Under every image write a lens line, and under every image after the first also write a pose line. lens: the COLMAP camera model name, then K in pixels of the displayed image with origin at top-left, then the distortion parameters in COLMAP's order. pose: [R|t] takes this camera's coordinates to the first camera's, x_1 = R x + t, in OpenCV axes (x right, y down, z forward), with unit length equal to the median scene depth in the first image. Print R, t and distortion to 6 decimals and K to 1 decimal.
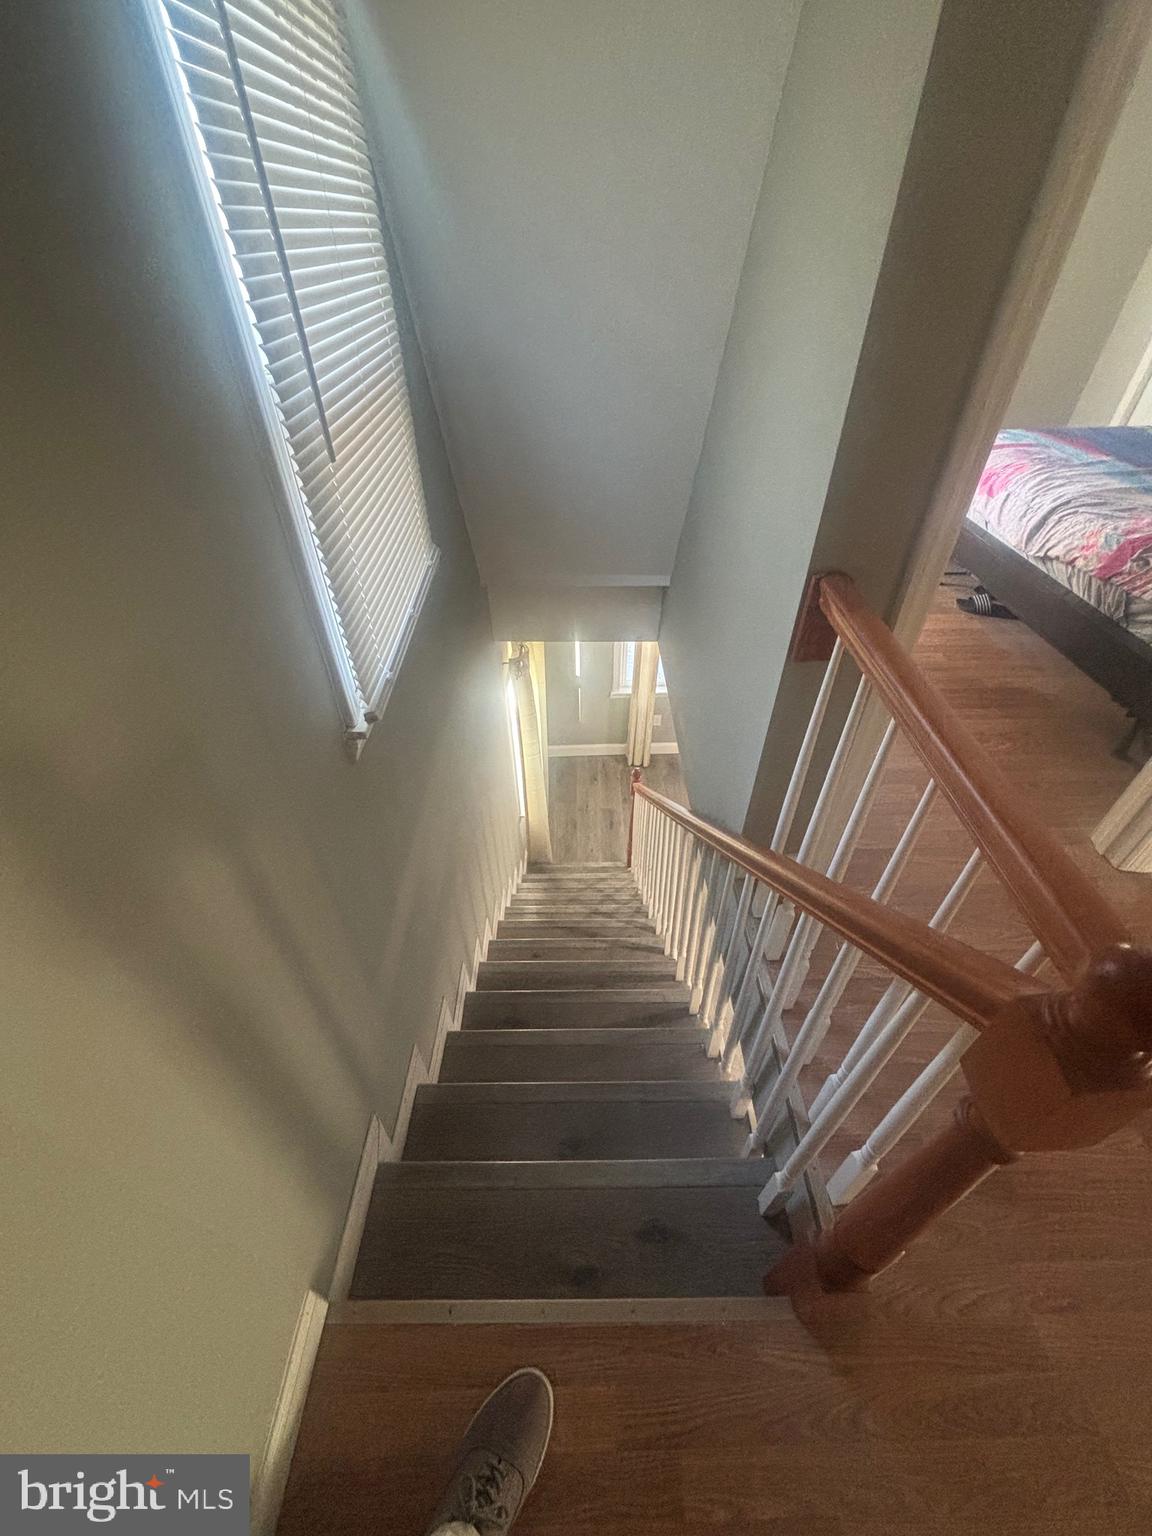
lens RADIAL K [[624.0, 0, 576.0], [0, 624.0, 768.0], [0, 0, 1]] dist [-0.002827, -0.000516]
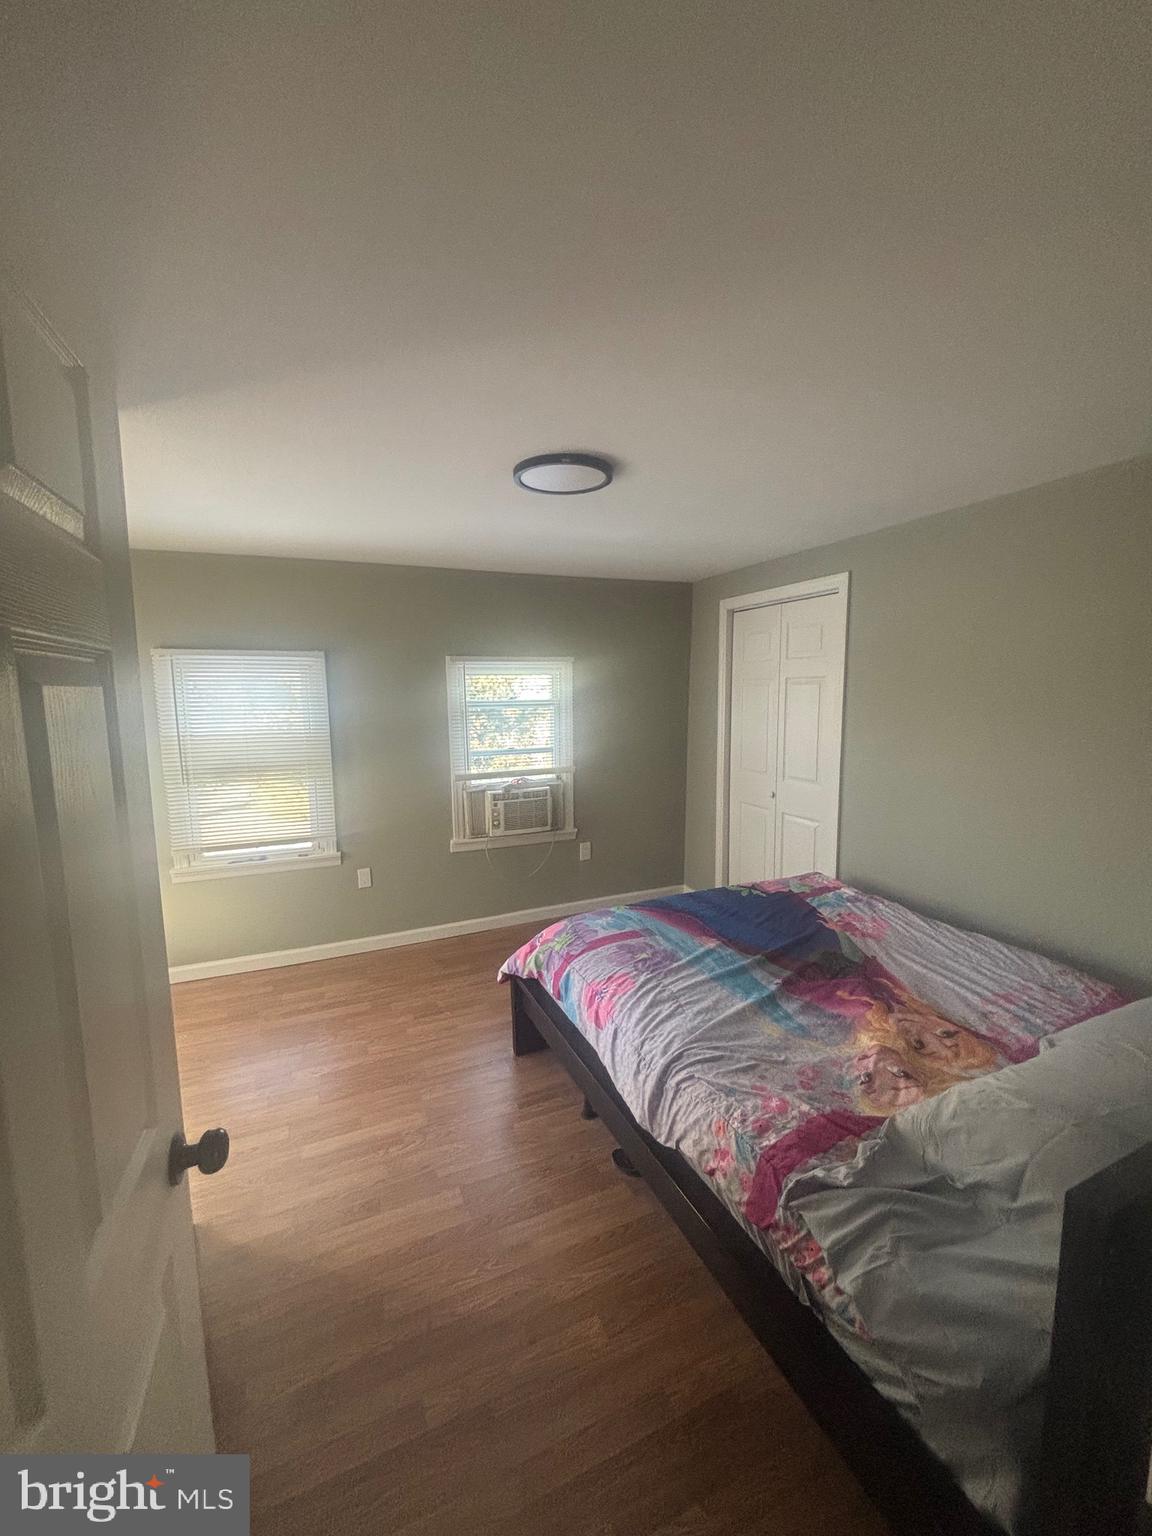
lens RADIAL K [[624.0, 0, 576.0], [0, 624.0, 768.0], [0, 0, 1]] dist [-0.002827, -0.000516]
pose [[0.920317, -0.050735, 0.387868, 0.411302], [0.256865, 0.826204, -0.501406, -0.365105], [-0.295019, 0.561082, 0.773402, 0.288385]]
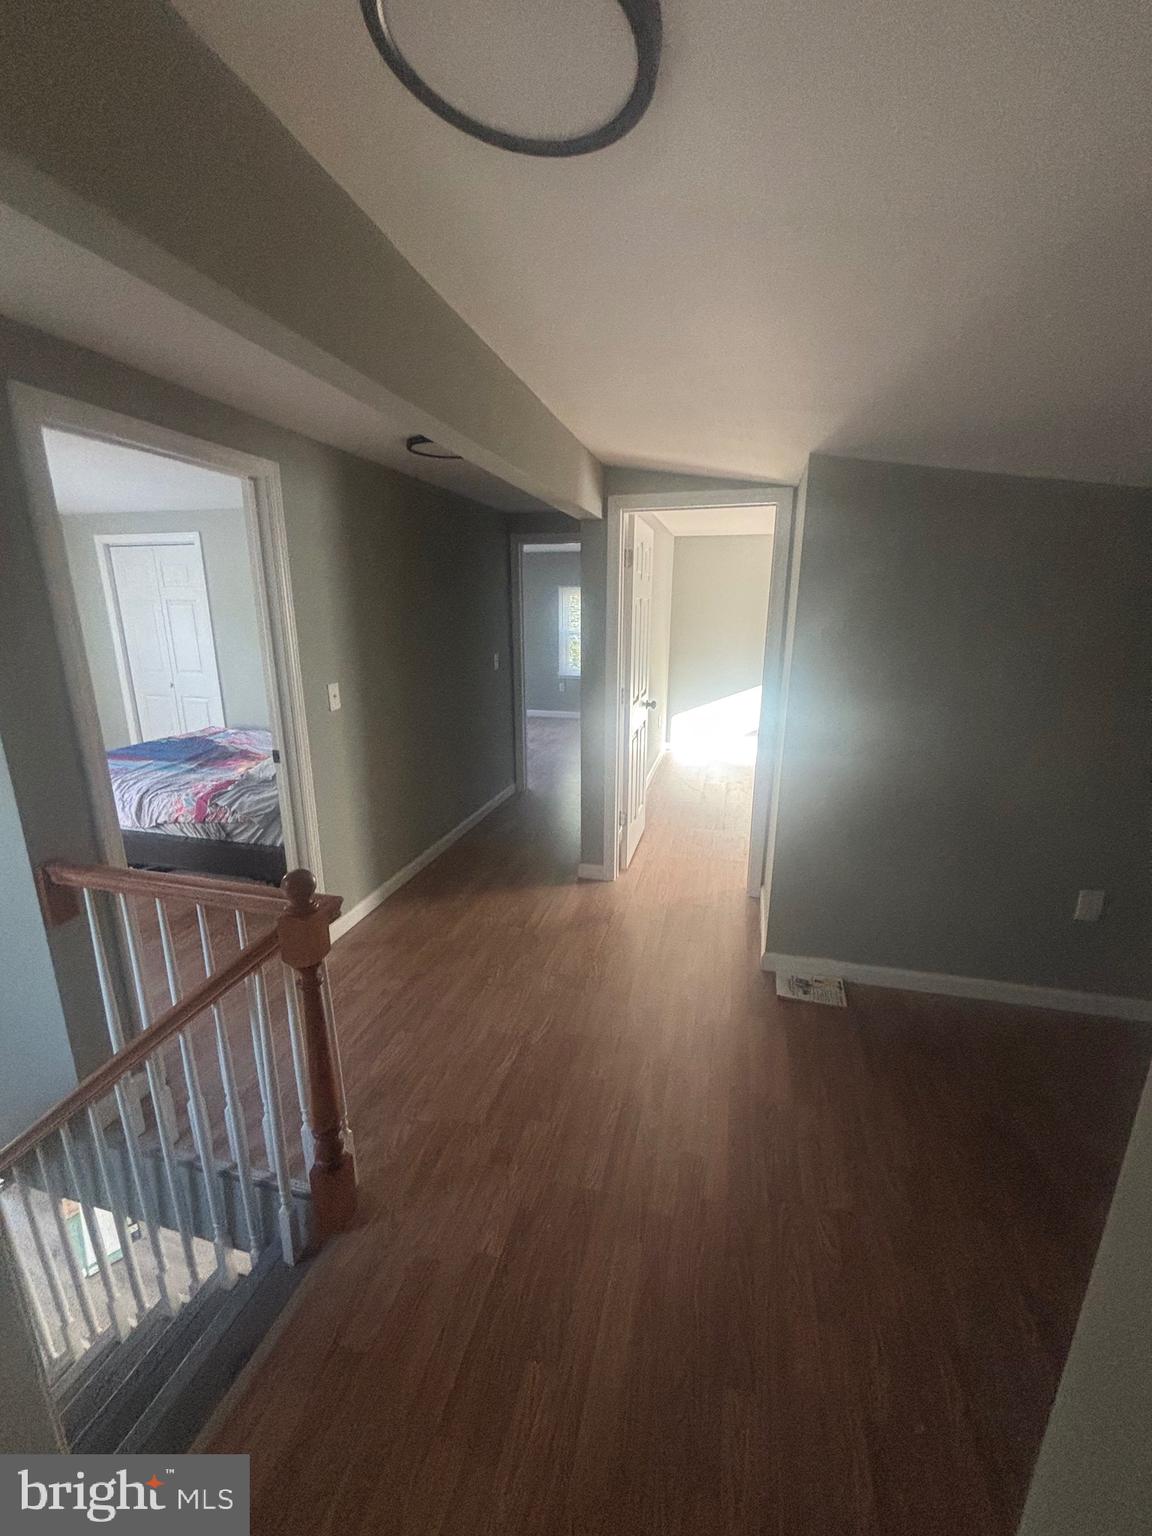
lens RADIAL K [[624.0, 0, 576.0], [0, 624.0, 768.0], [0, 0, 1]] dist [-0.002827, -0.000516]
pose [[0.267847, -0.228601, 0.935949, -0.296665], [0.622637, 0.782404, 0.012914, 0.138749], [-0.735242, 0.579297, 0.351900, -0.285149]]
